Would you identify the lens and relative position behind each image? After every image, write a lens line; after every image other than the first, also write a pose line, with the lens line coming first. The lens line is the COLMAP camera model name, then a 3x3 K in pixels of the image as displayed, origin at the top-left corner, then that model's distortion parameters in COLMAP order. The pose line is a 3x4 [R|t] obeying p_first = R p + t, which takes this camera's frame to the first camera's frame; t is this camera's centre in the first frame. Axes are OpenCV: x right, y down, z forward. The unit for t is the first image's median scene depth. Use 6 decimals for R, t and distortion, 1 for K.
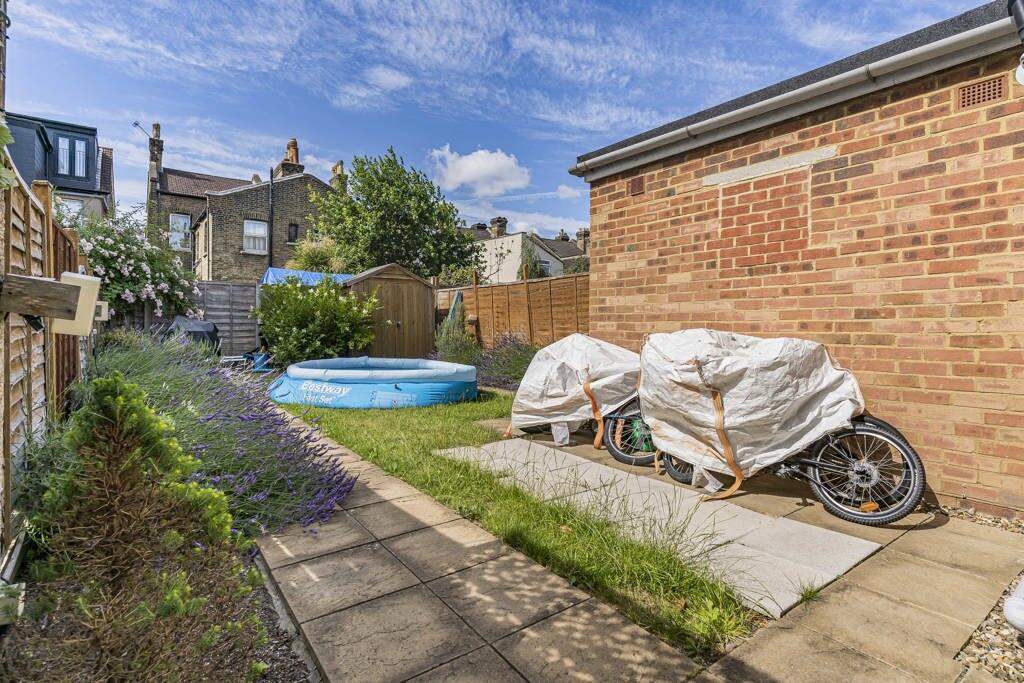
lens RADIAL K [[510.7, 0, 516.3], [0, 510.7, 332.9], [0, 0, 1]] dist [-0.002311, -0.001981]
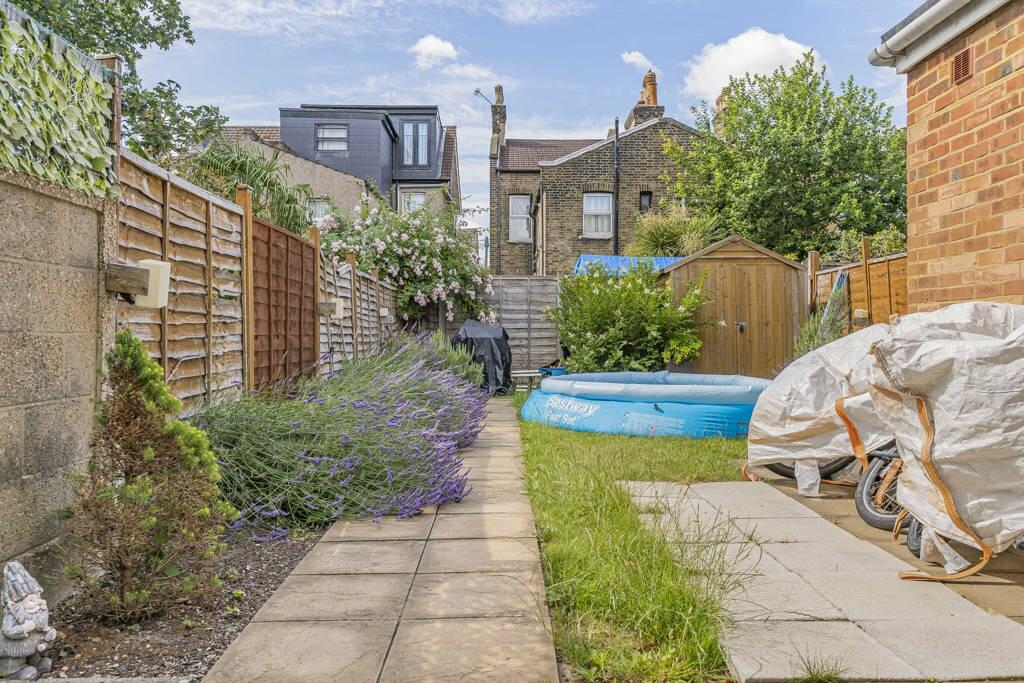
lens RADIAL K [[807.9, 0, 512.0], [0, 807.9, 341.5], [0, 0, 1]] dist [-0.005683, -0.008276]
pose [[0.806310, -0.005916, -0.591464, 0.178666], [-0.001304, 0.999930, -0.011780, 0.018118], [0.591492, 0.010269, 0.806245, -0.019682]]
